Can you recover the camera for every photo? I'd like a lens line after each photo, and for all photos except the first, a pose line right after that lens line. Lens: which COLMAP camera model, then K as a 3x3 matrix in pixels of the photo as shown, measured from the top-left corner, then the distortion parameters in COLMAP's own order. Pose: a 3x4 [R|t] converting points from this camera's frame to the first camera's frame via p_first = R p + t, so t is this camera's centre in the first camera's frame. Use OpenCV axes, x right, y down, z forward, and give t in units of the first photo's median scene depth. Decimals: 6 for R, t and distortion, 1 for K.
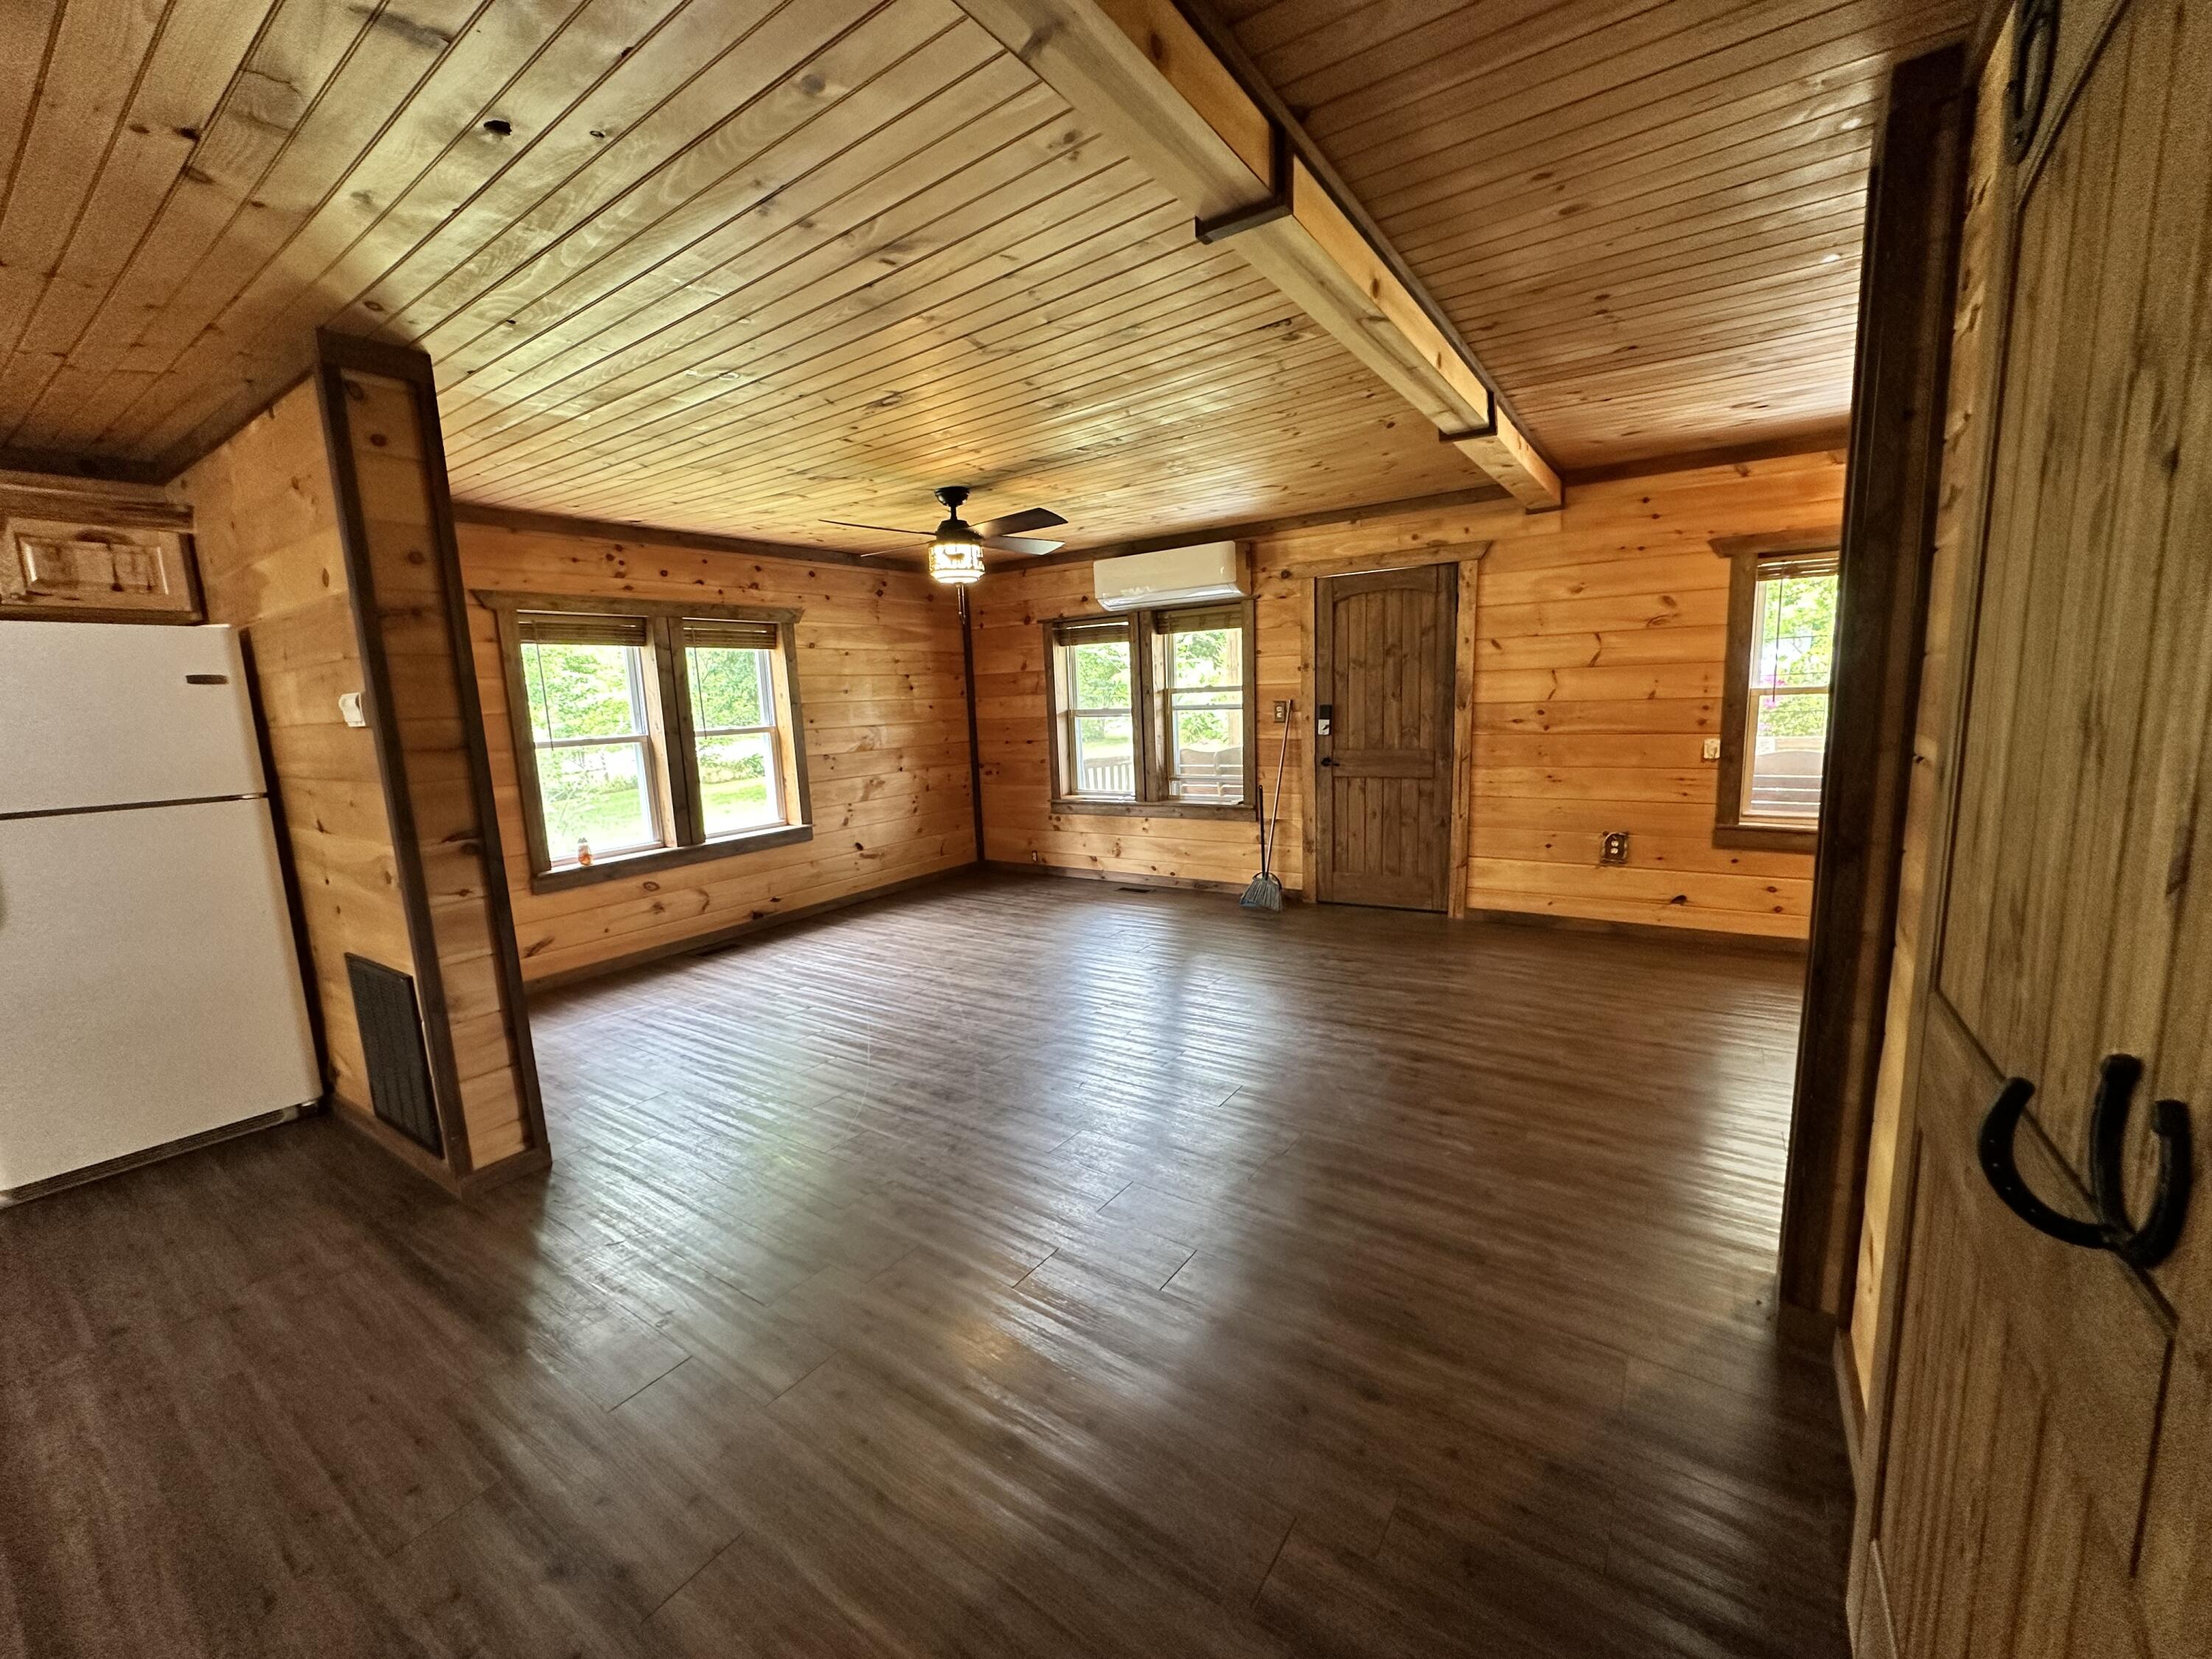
lens RADIAL K [[879.7, 0, 1109.8], [0, 879.7, 832.2], [0, 0, 1]] dist [-0.005590, 0.001241]
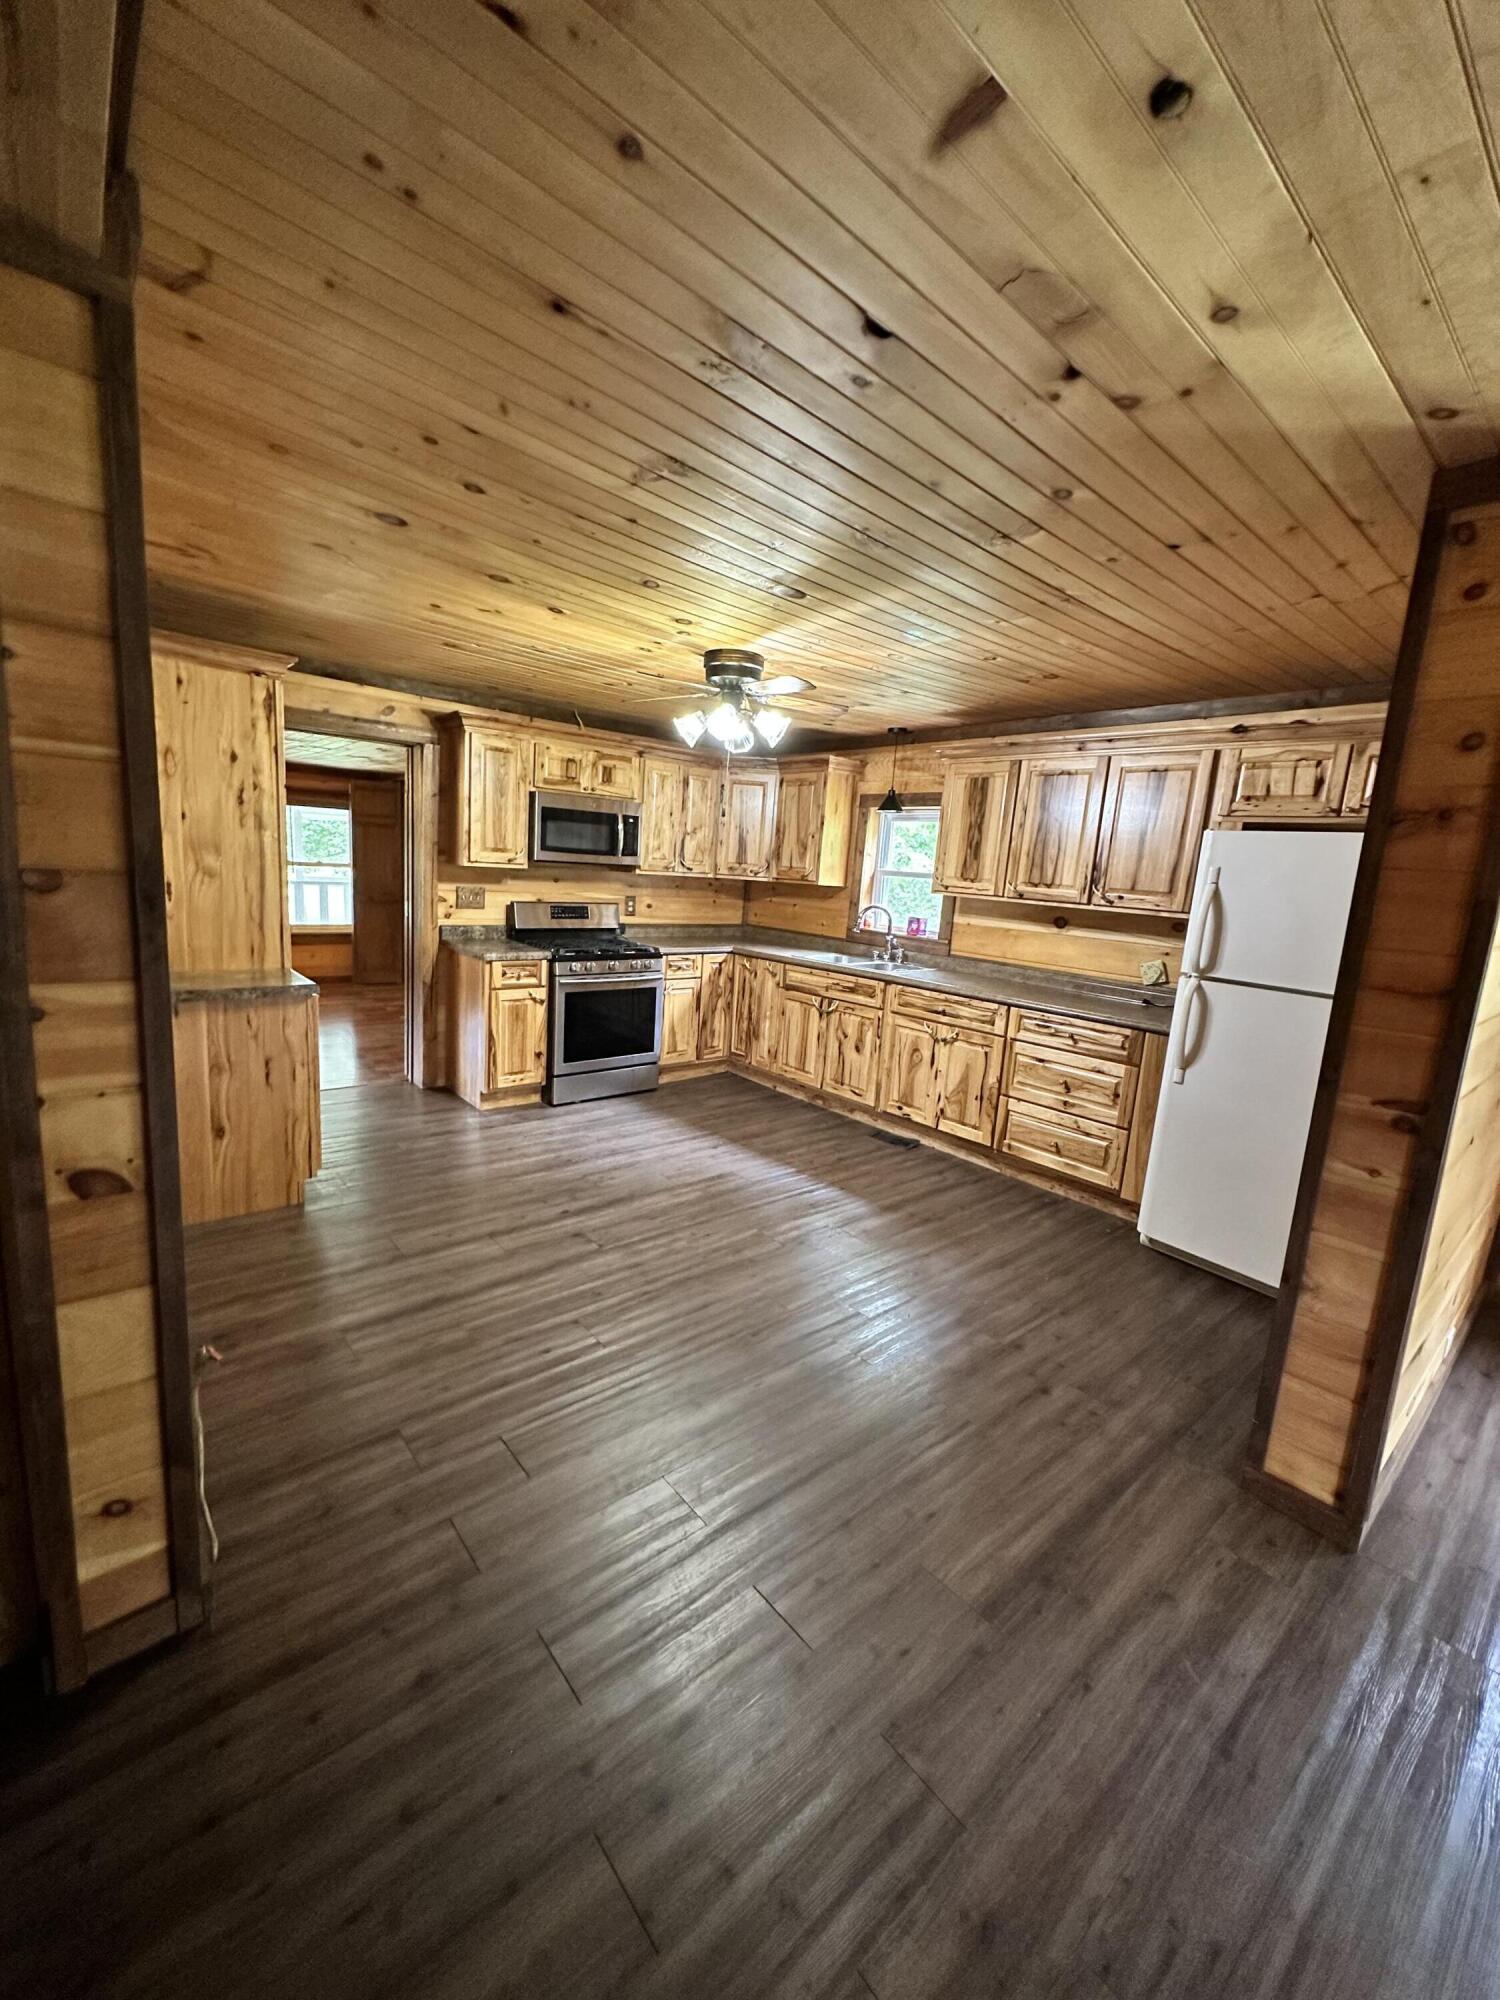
lens RADIAL K [[795.4, 0, 748.0], [0, 795.4, 1000.0], [0, 0, 1]] dist [-0.005590, 0.001241]
pose [[-0.268204, 0.188546, -0.944731, 0.026345], [-0.202418, 0.947739, 0.246611, -0.070787], [0.941857, 0.257373, -0.216022, 0.301318]]
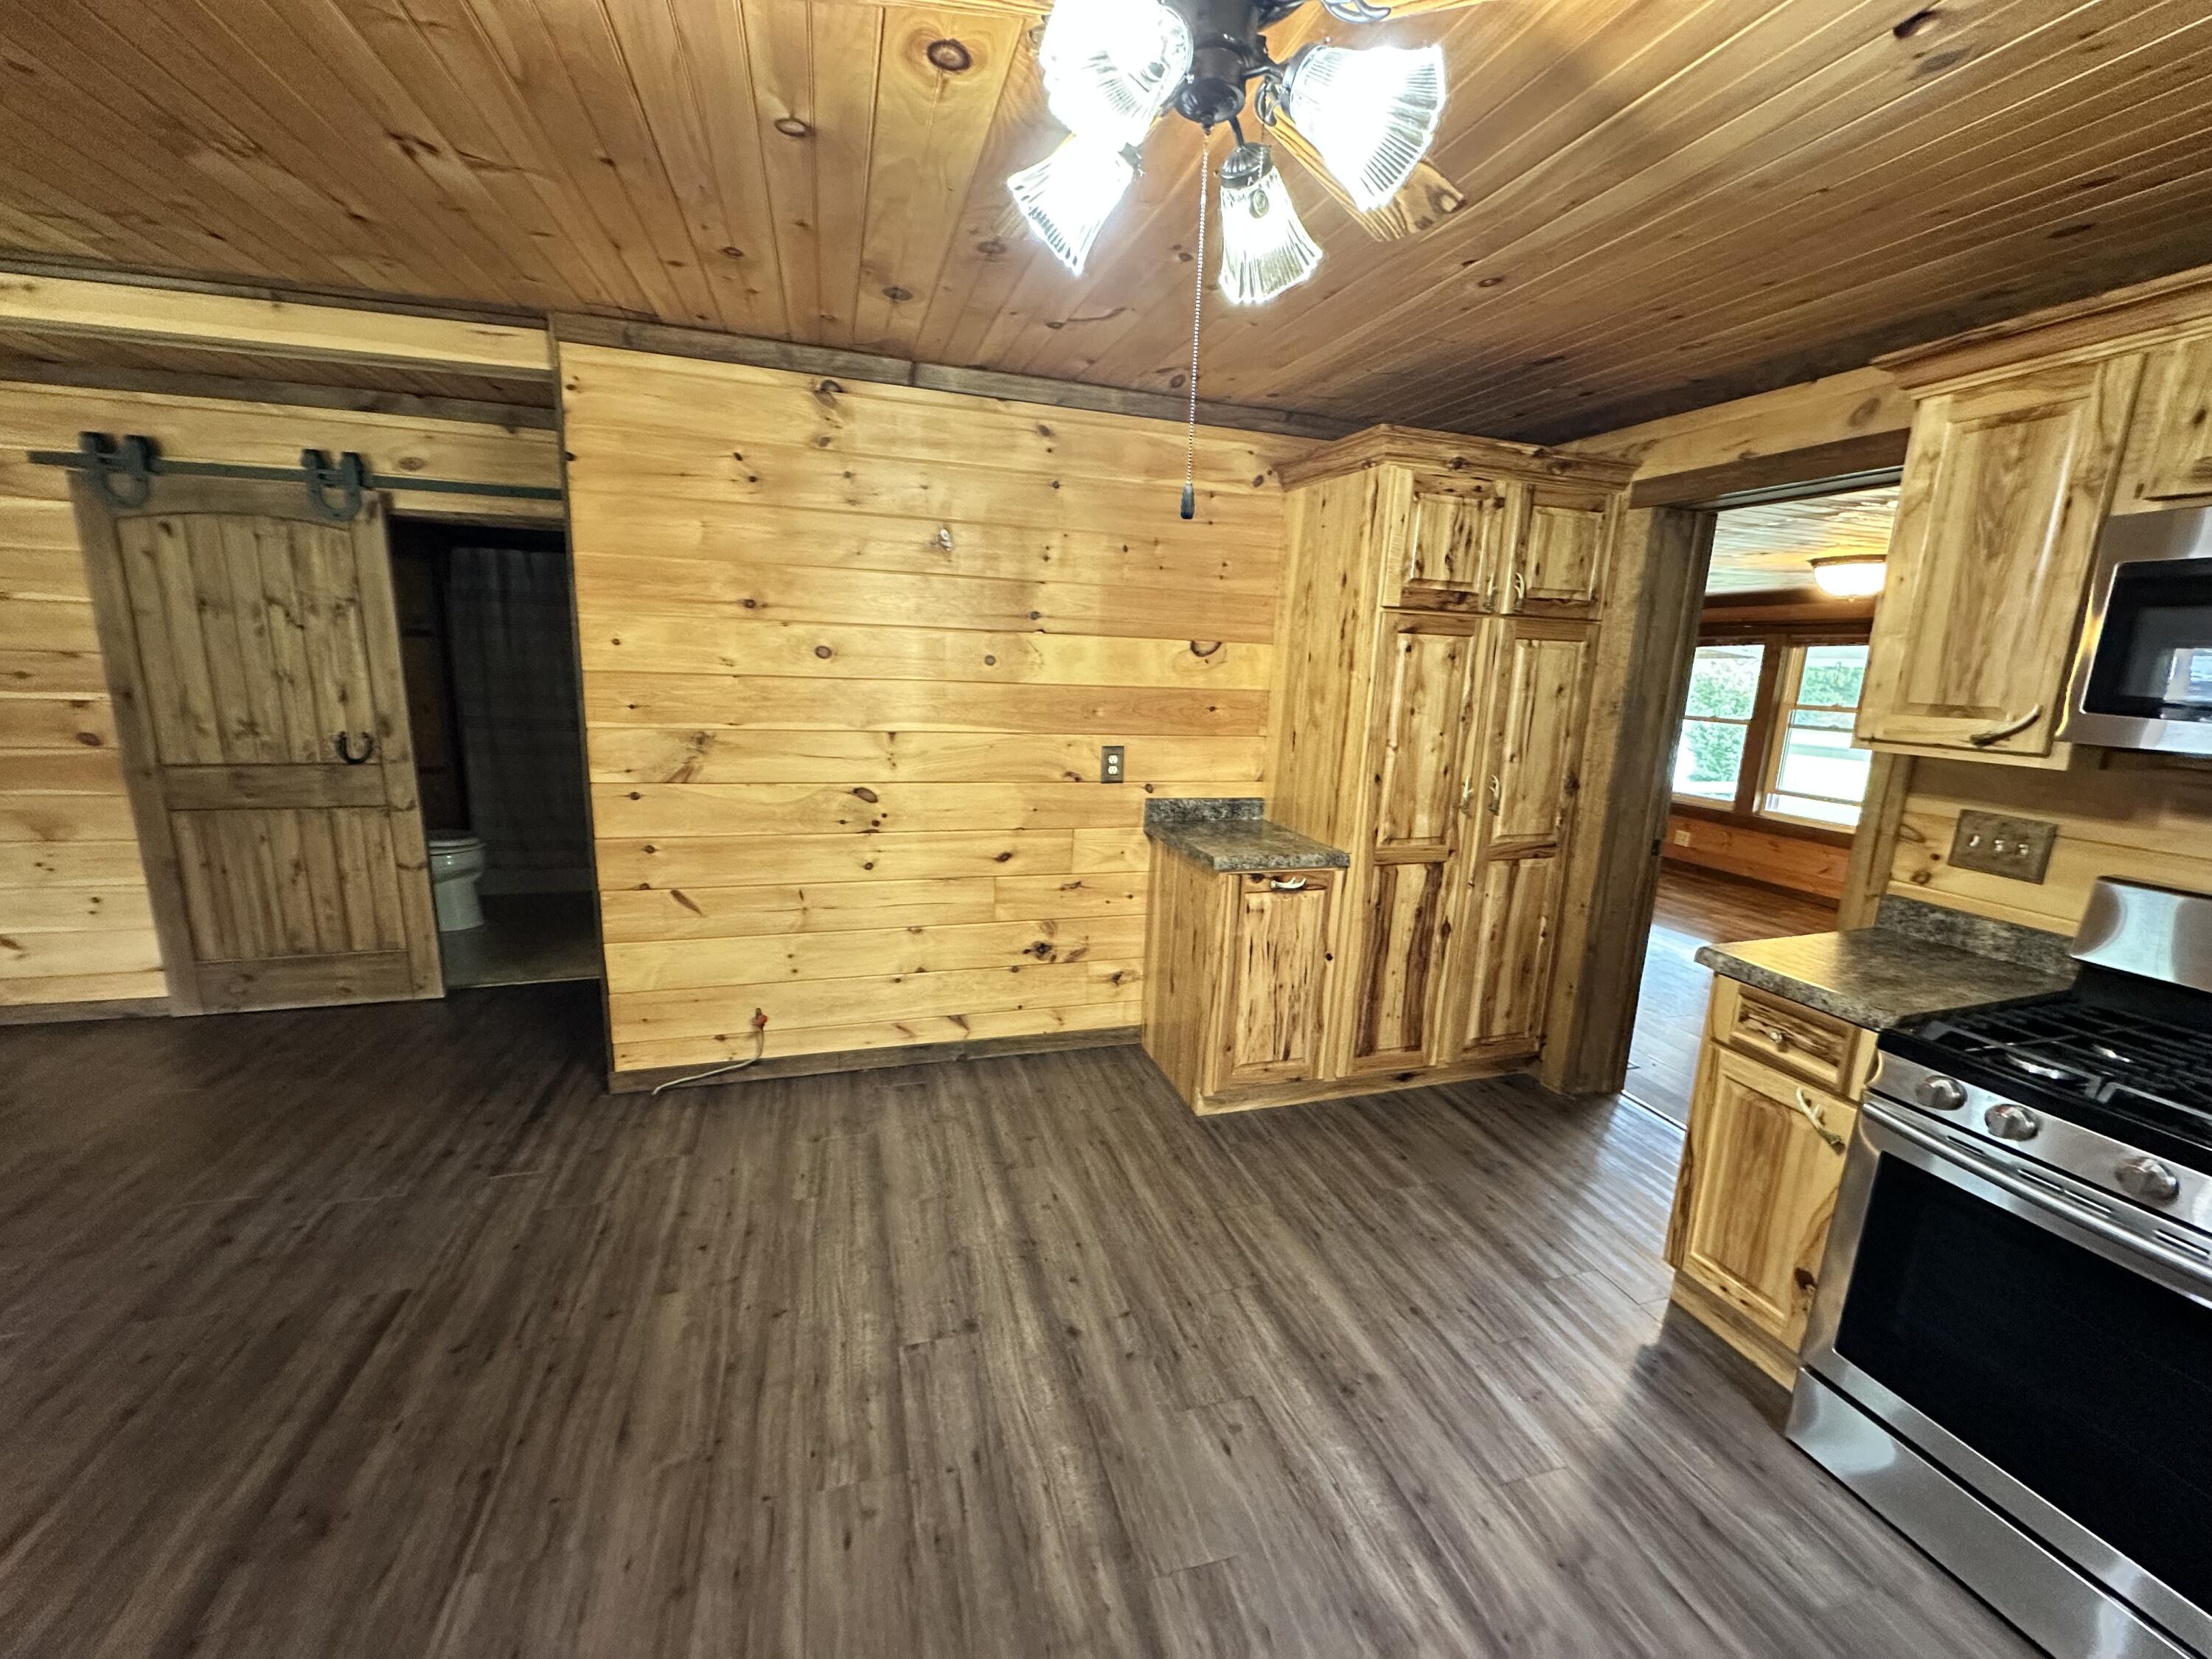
lens RADIAL K [[879.7, 0, 1106.4], [0, 879.7, 829.9], [0, 0, 1]] dist [-0.005590, 0.001241]
pose [[-0.781107, -0.109783, 0.614670, -0.764118], [0.093436, 0.952787, 0.288907, -0.039098], [-0.617367, 0.283099, -0.733971, 0.277427]]
